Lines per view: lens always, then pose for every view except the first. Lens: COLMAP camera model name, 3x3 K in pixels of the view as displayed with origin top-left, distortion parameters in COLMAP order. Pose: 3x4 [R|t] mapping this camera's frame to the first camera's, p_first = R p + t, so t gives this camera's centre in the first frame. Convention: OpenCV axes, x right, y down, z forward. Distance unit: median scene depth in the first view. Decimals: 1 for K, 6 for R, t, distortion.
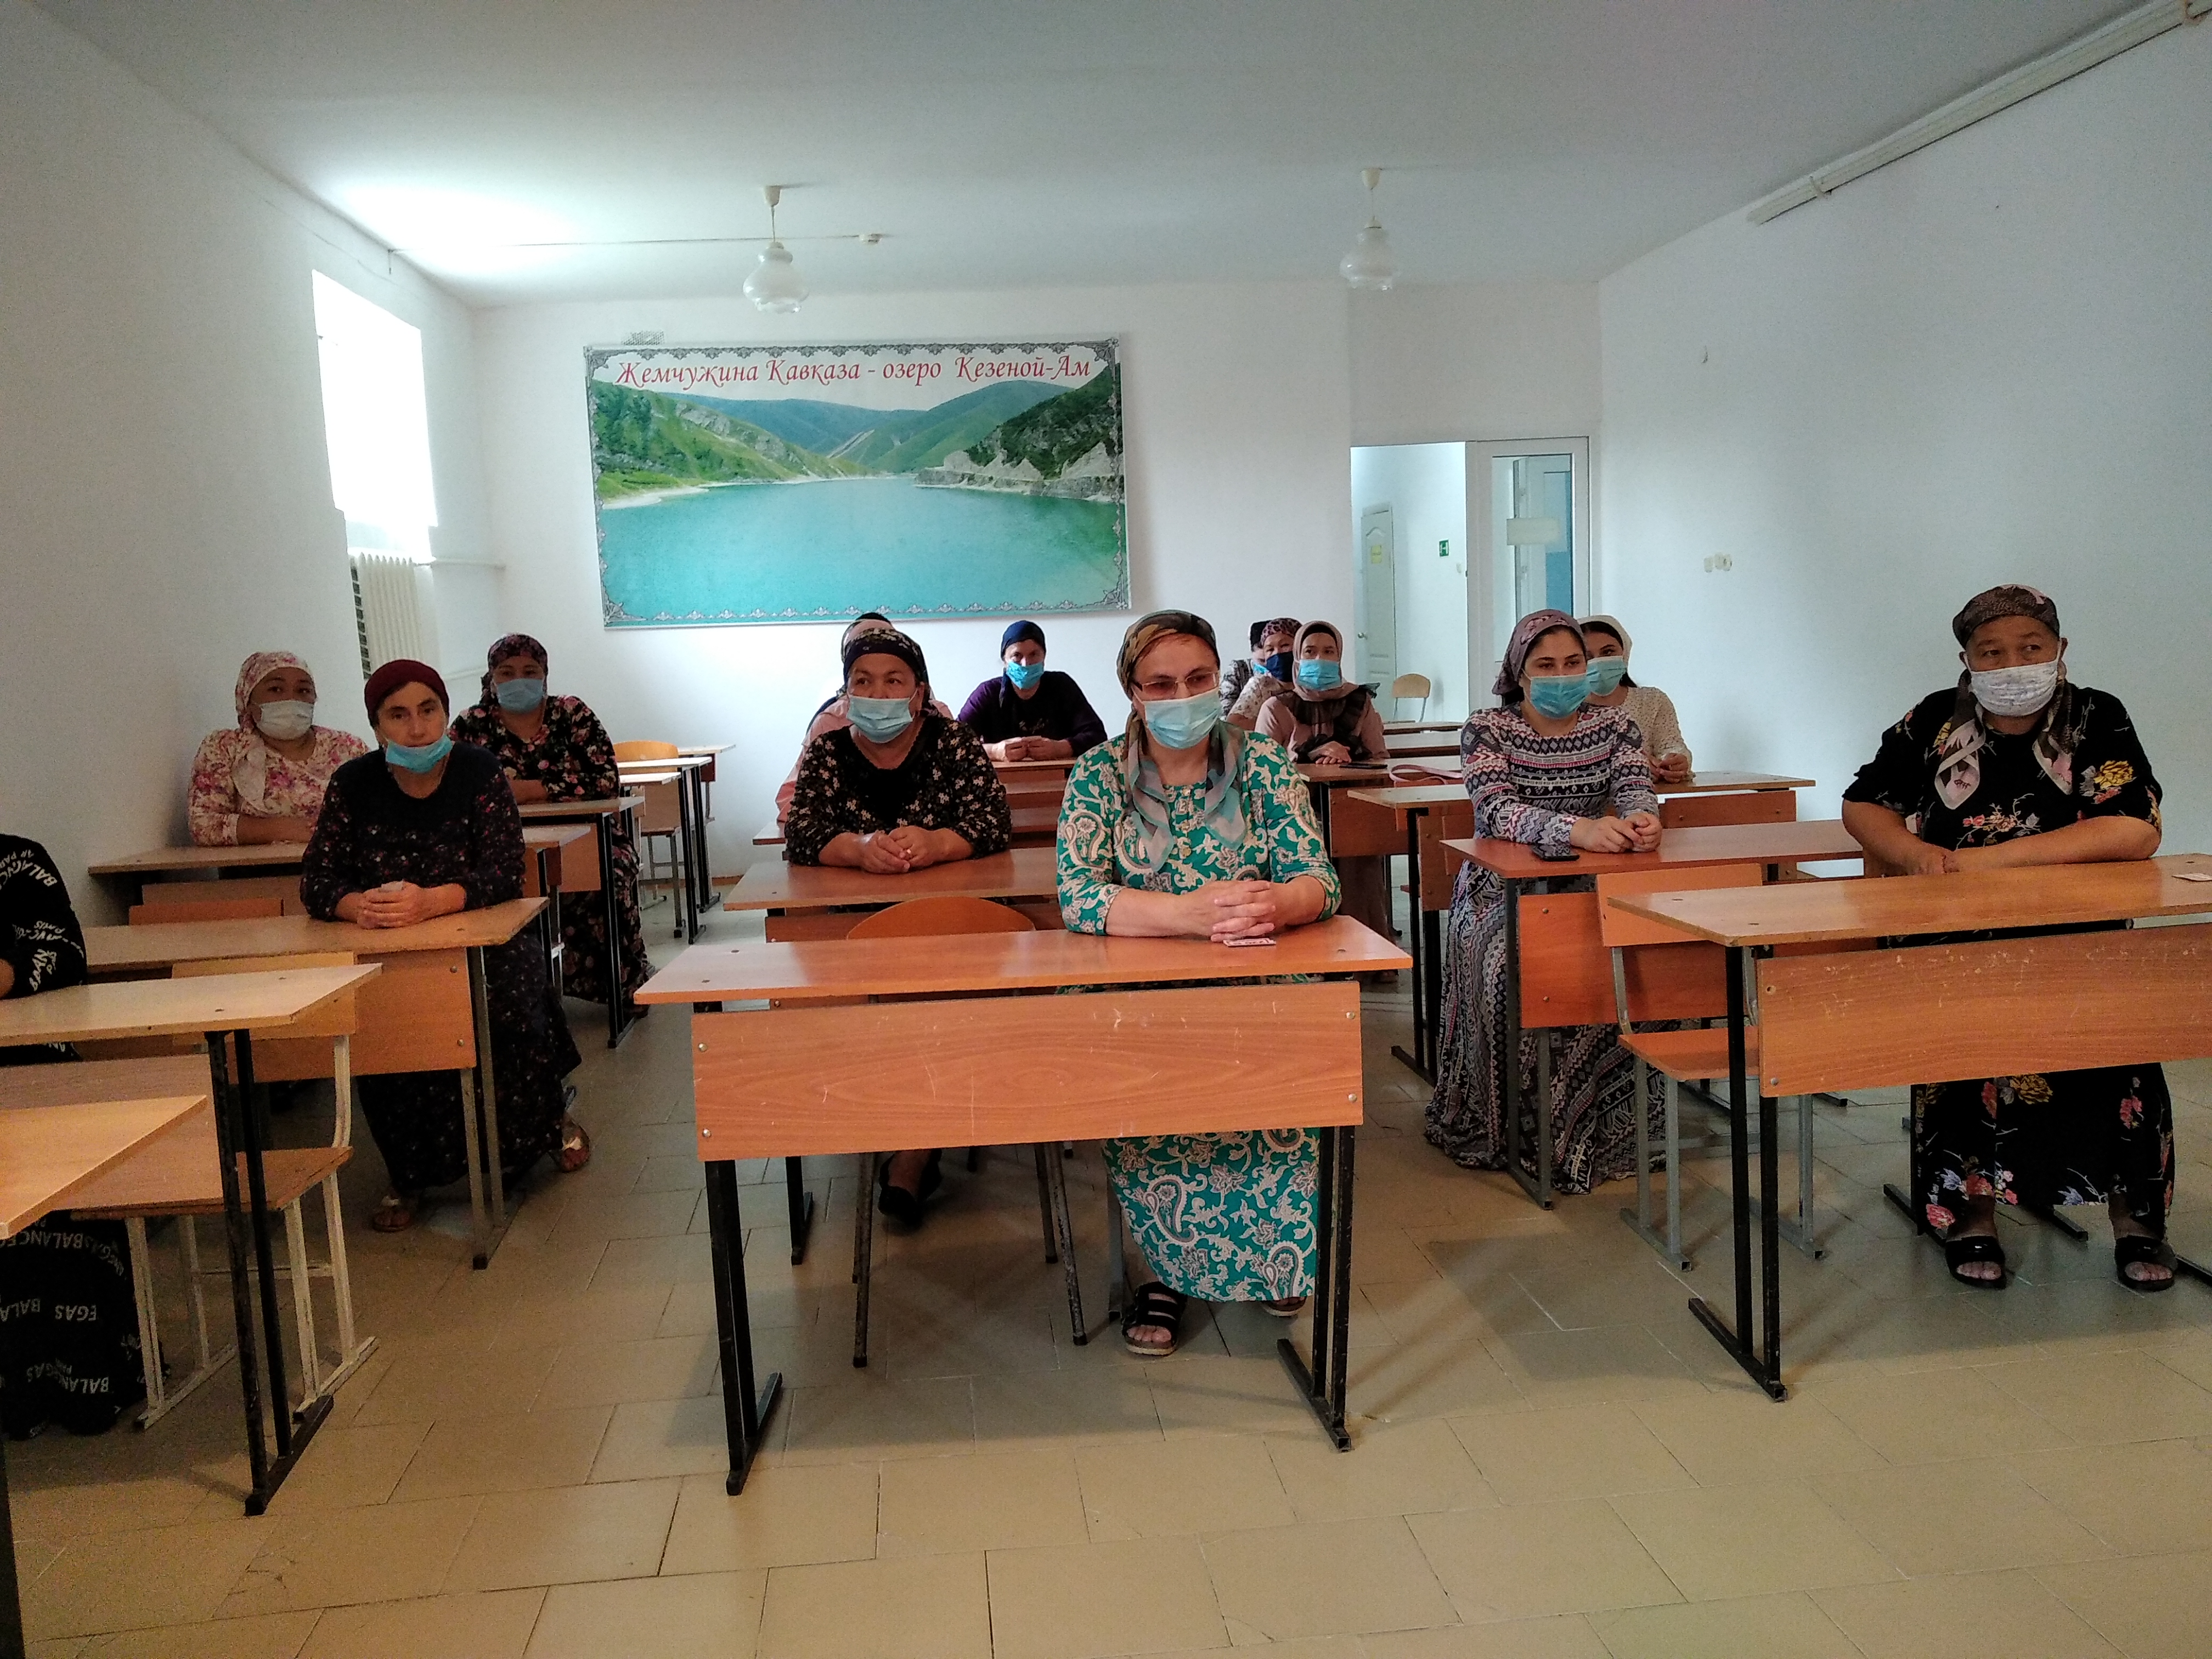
lens RADIAL K [[1829.1, 0, 1105.0], [0, 1829.1, 932.6], [0, 0, 1]] dist [0.219348, -0.618505]
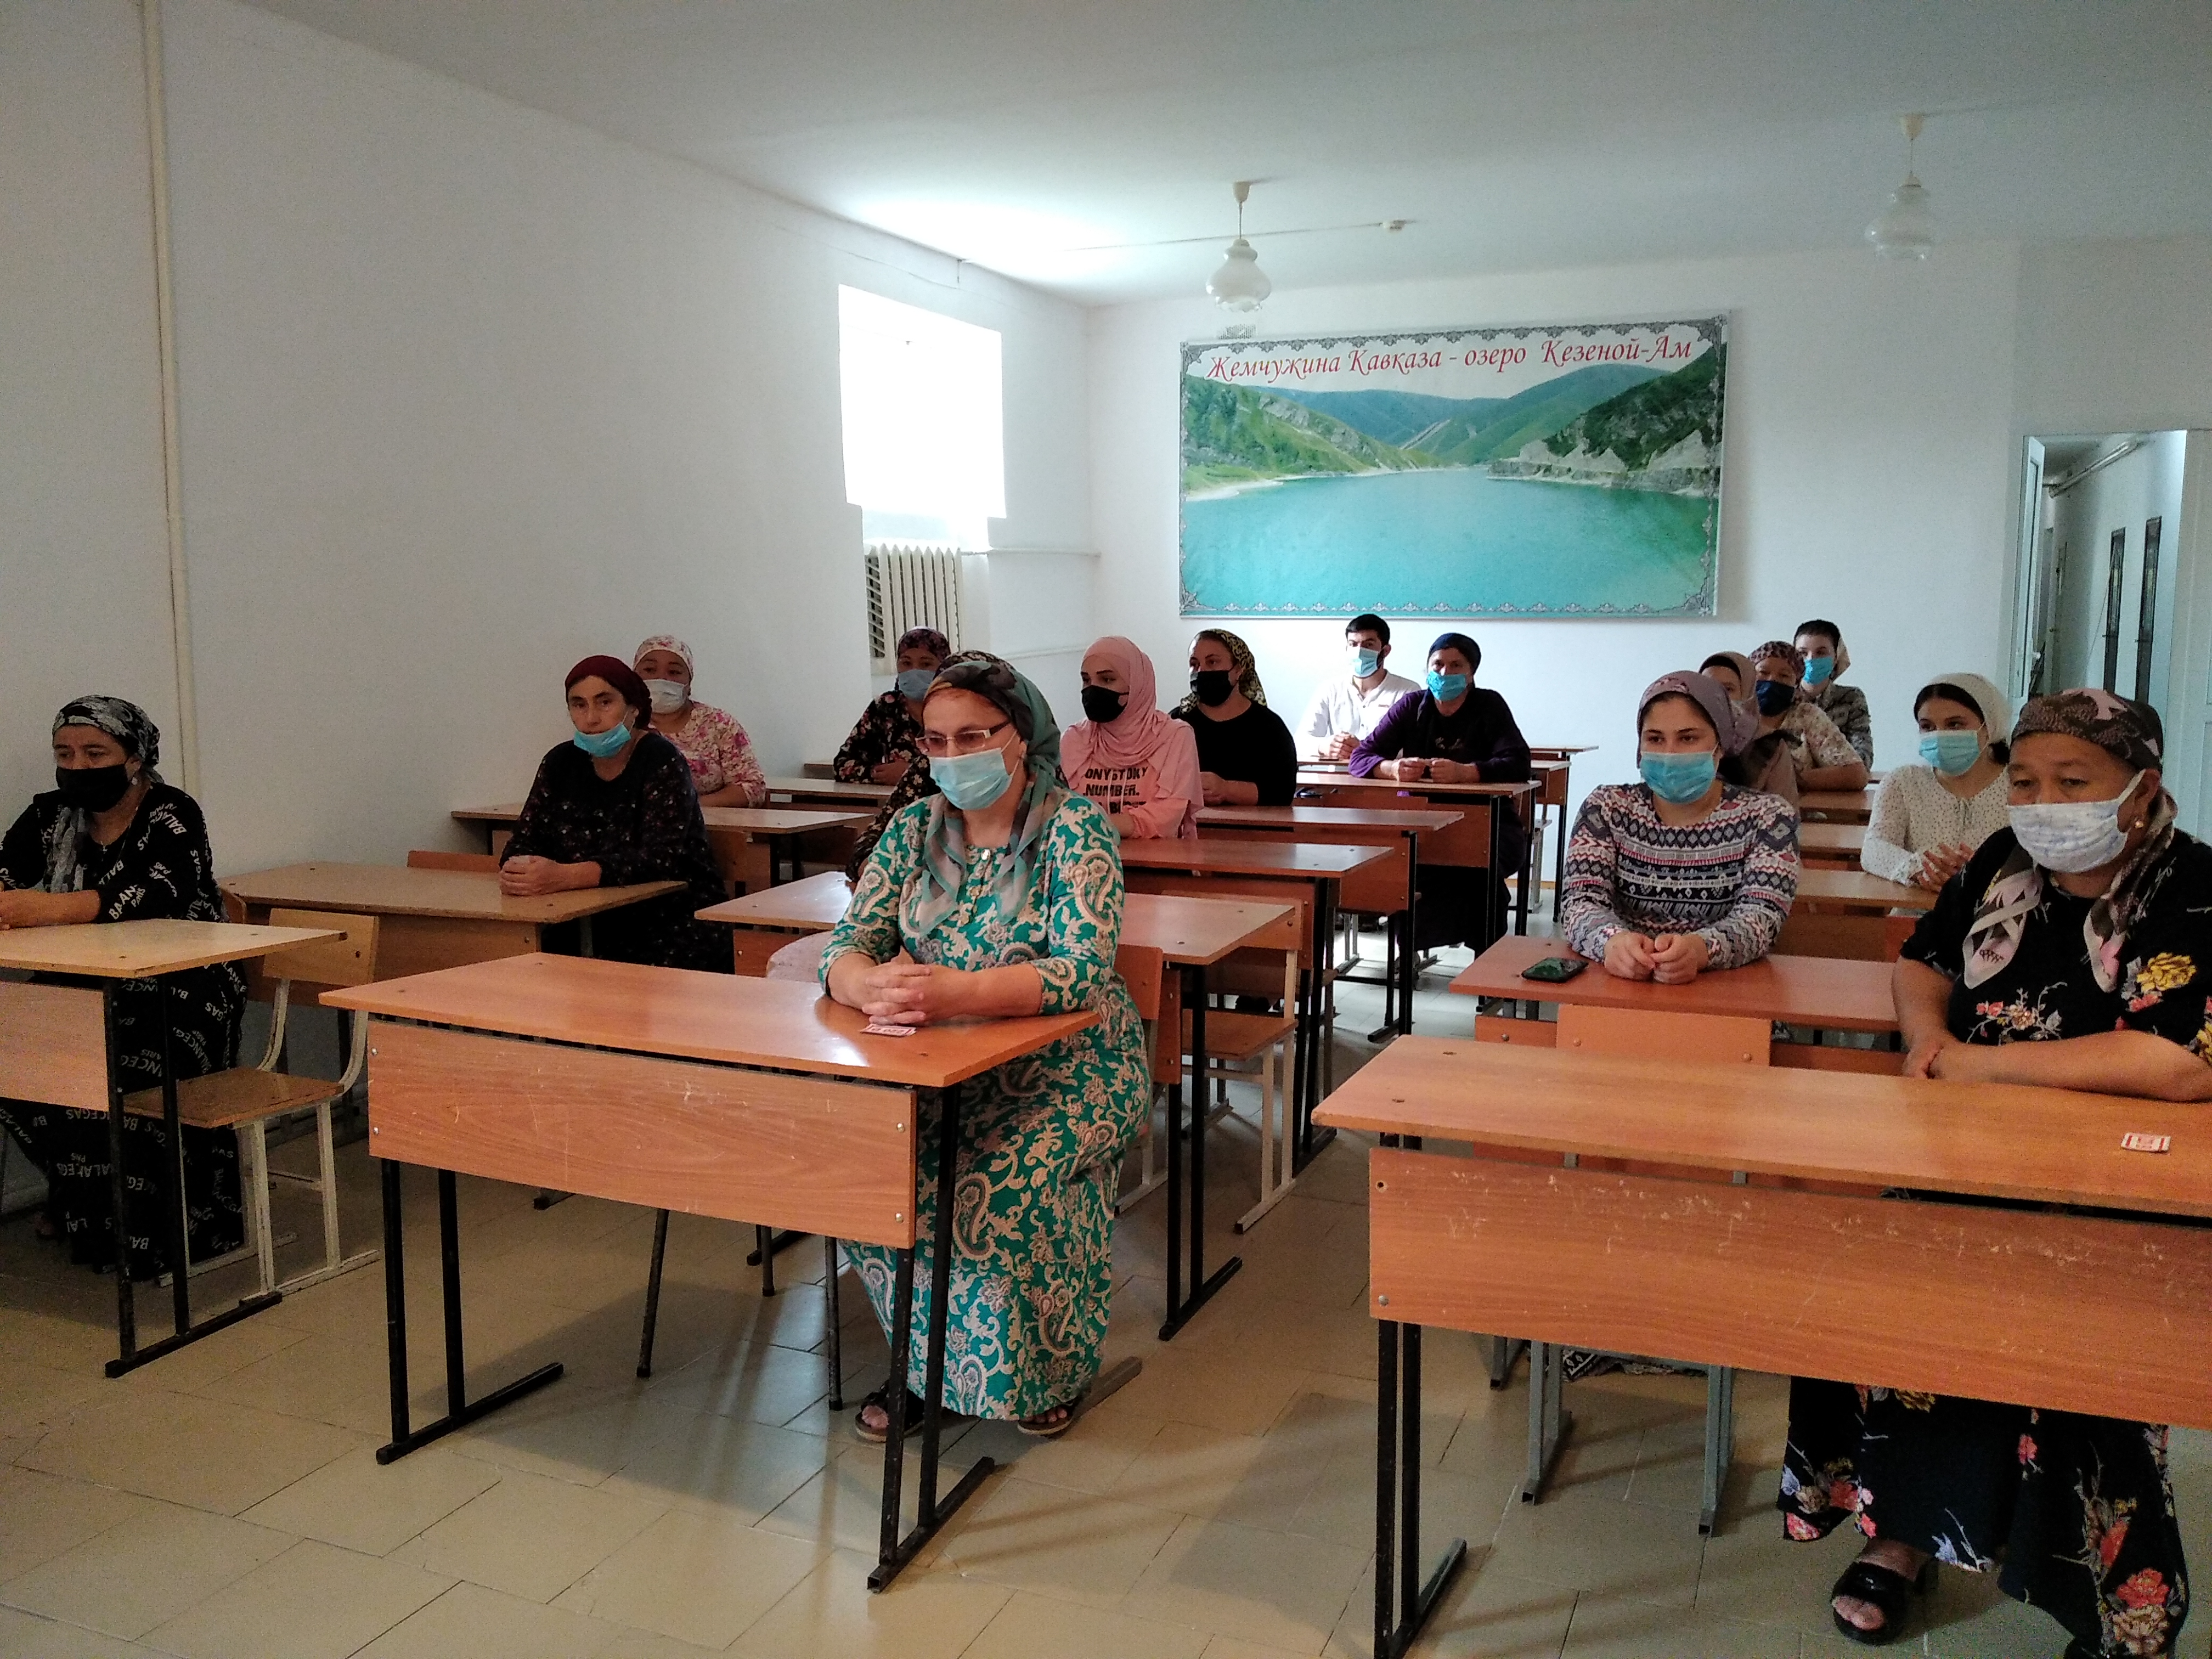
lens RADIAL K [[1834.3, 0, 1183.5], [0, 1834.3, 944.0], [0, 0, 1]] dist [0.147800, -0.462661]
pose [[0.873856, 0.130144, -0.468443, 0.301405], [-0.117725, 0.991475, 0.055844, -0.050530], [0.471718, 0.006348, 0.881727, 0.118907]]
